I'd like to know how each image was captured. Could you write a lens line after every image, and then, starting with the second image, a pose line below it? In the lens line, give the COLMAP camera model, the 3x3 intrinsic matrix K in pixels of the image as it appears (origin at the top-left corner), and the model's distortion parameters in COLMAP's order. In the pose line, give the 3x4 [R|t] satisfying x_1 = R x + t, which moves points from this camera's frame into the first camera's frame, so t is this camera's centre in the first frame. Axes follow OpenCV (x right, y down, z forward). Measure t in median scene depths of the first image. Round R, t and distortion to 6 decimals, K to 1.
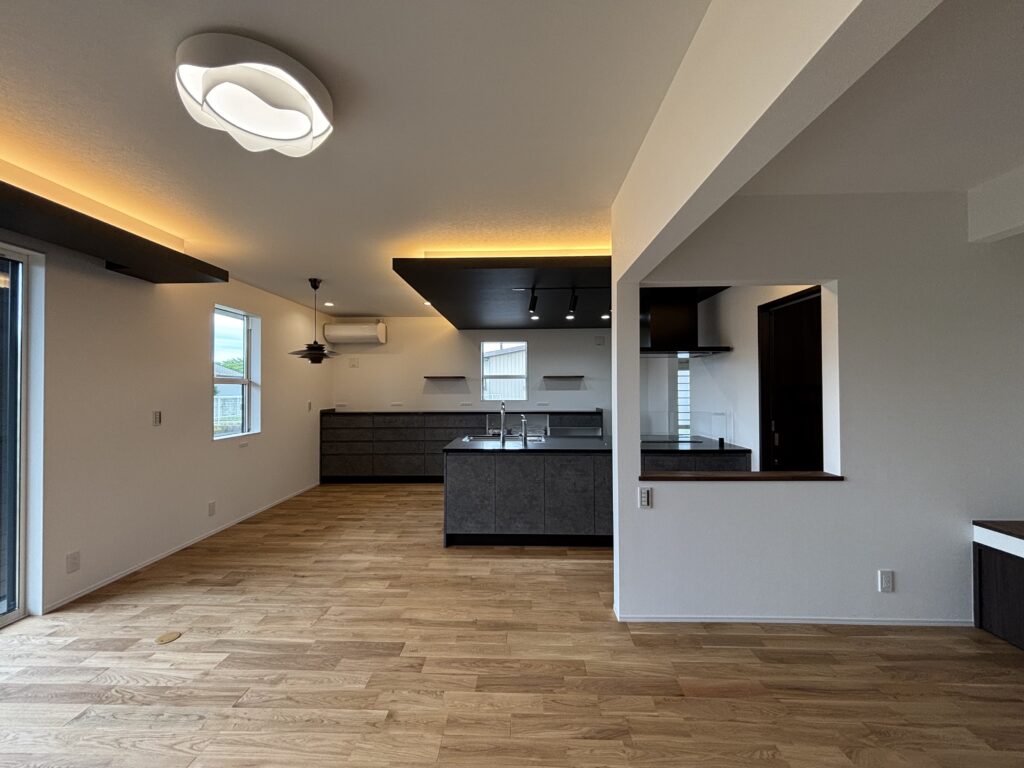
lens RADIAL K [[423.9, 0, 507.6], [0, 423.9, 384.3], [0, 0, 1]] dist [0.001732, -0.000852]
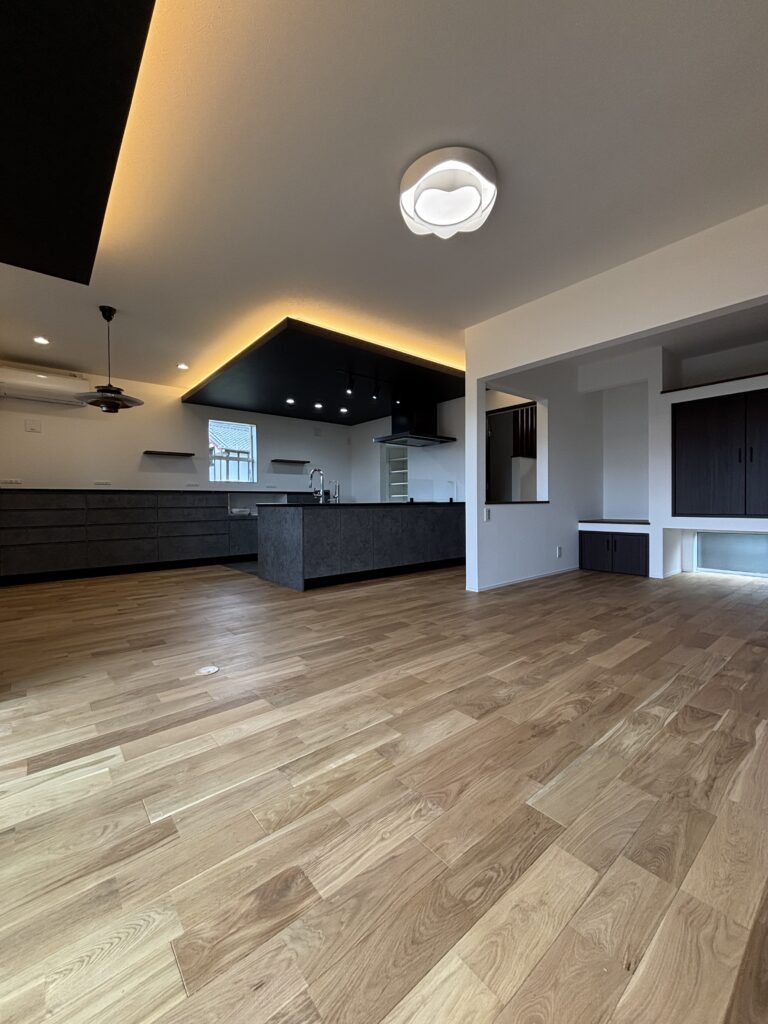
lens RADIAL K [[423.9, 0, 388.7], [0, 423.9, 509.1], [0, 0, 1]] dist [0.001732, -0.000852]
pose [[0.739153, -0.013767, 0.673397, -0.884655], [0.000817, 0.999809, 0.019543, 0.179579], [-0.673537, -0.013895, 0.739023, 0.042808]]
